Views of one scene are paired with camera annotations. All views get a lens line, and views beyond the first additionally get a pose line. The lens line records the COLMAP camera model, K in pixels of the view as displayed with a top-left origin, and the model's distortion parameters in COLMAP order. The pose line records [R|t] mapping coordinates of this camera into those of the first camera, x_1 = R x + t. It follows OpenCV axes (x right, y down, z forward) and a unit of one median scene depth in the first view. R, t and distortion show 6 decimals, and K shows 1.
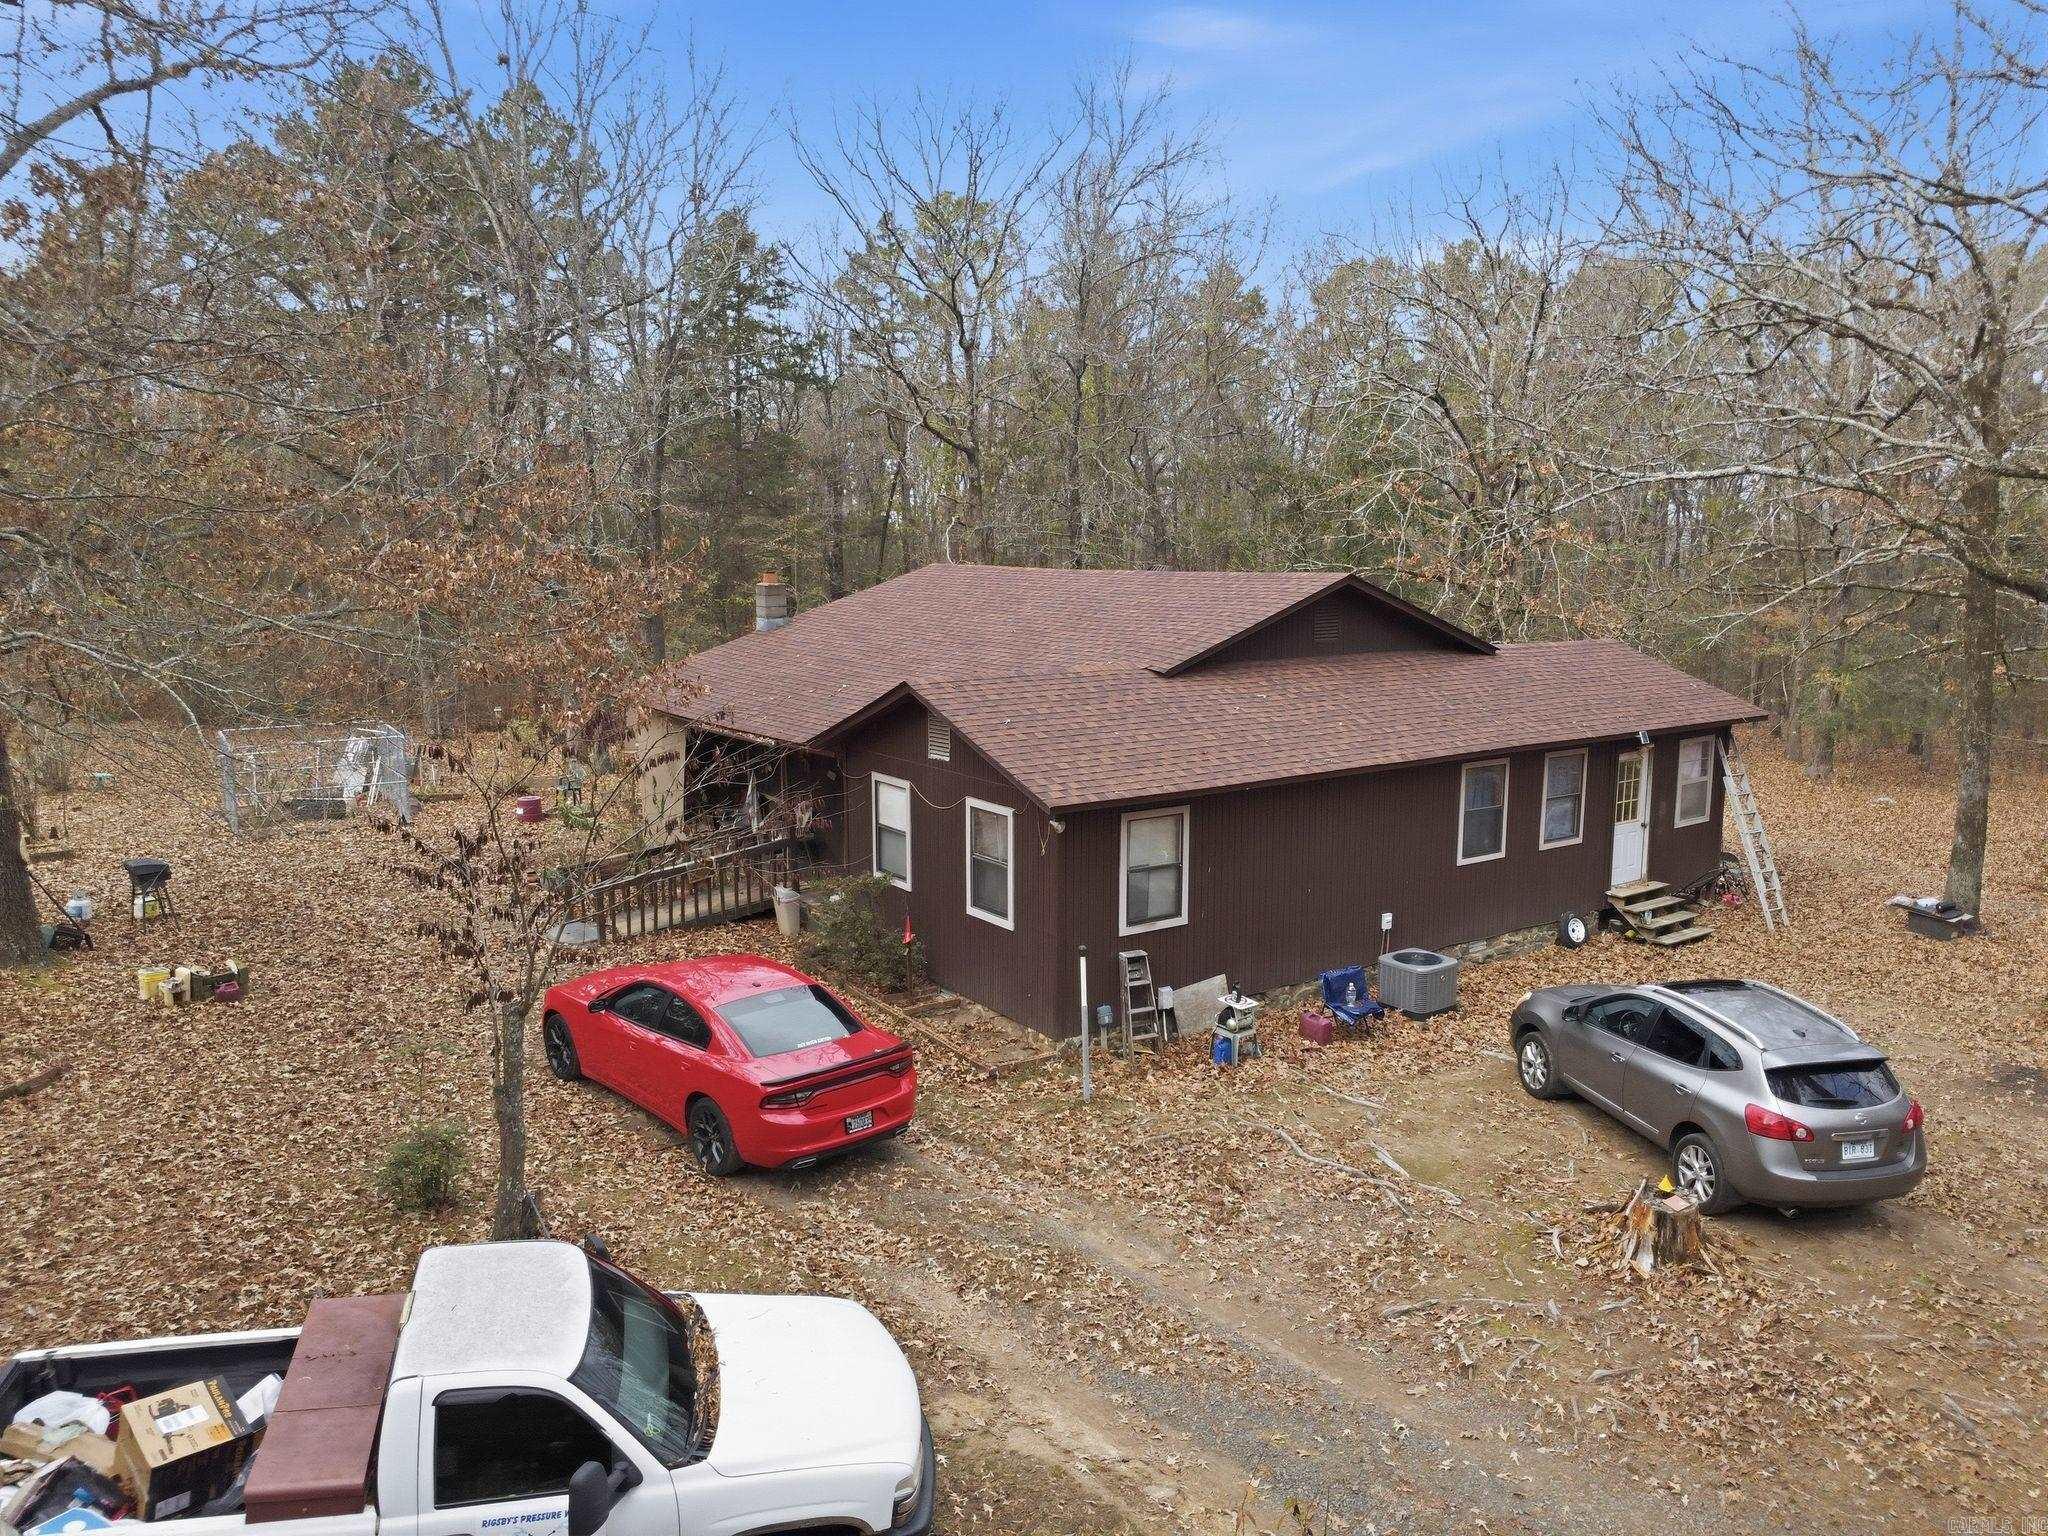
lens RADIAL K [[1473.4, 0, 1024.0], [0, 1473.4, 768.0], [0, 0, 1]] dist [-0.029988, 0.000403]
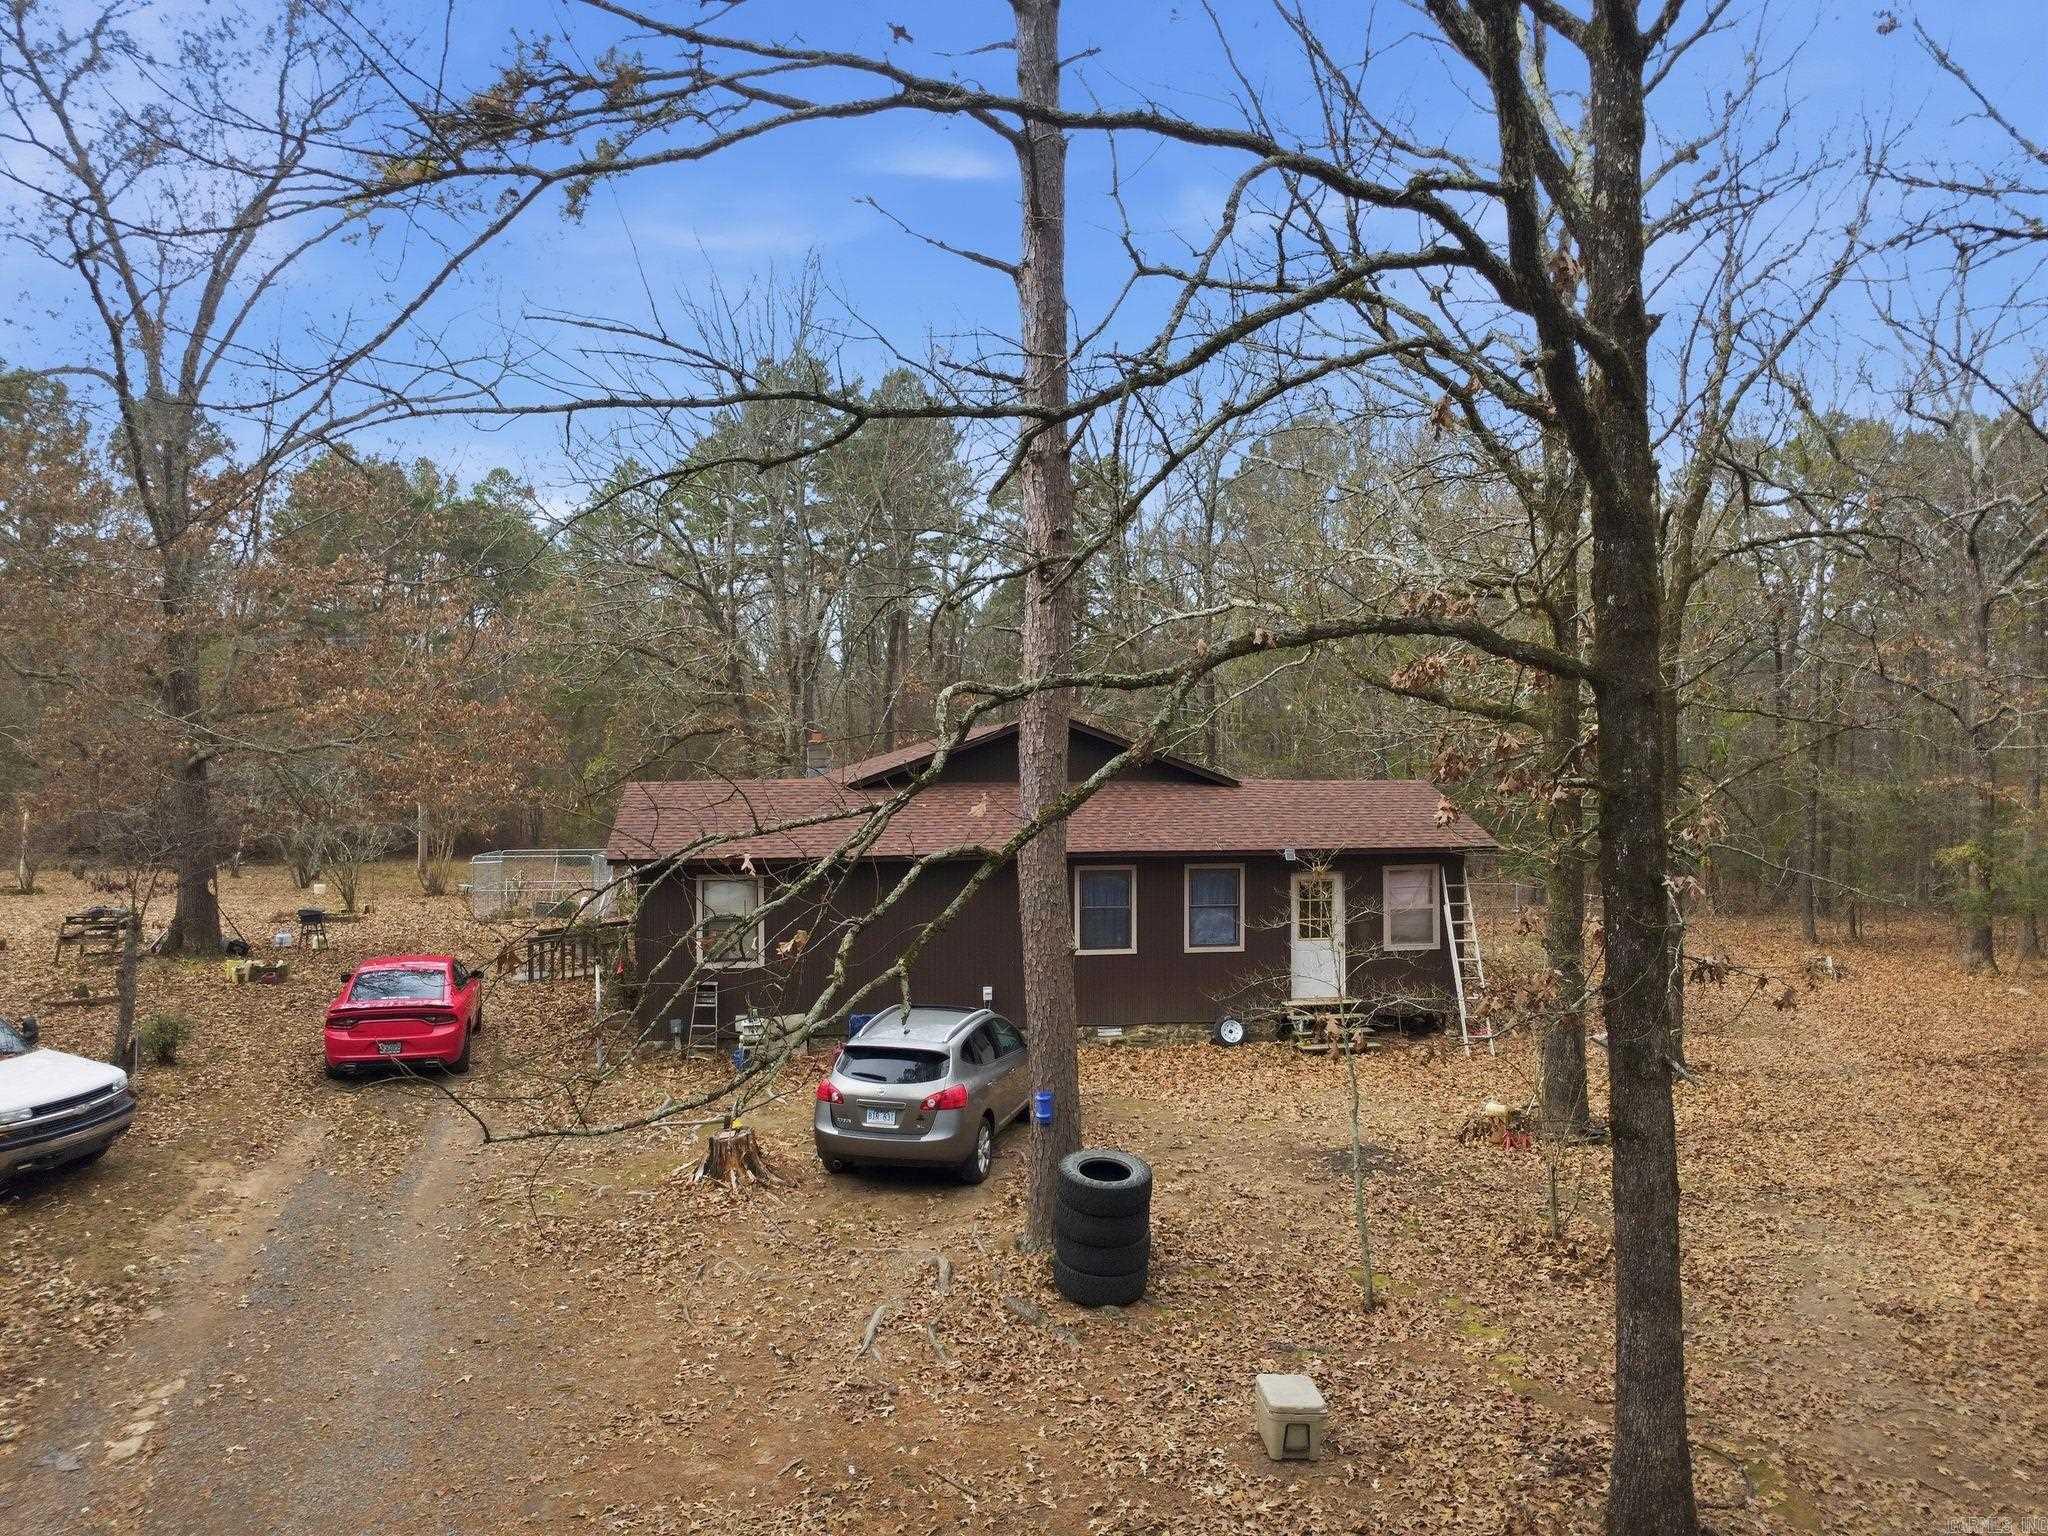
lens RADIAL K [[1473.4, 0, 1024.0], [0, 1473.4, 768.0], [0, 0, 1]] dist [-0.029988, 0.000403]
pose [[0.902080, -0.000419, -0.431569, 0.857518], [-0.063828, 0.988873, -0.134377, 0.089594], [0.426823, 0.148765, 0.892015, -0.080523]]
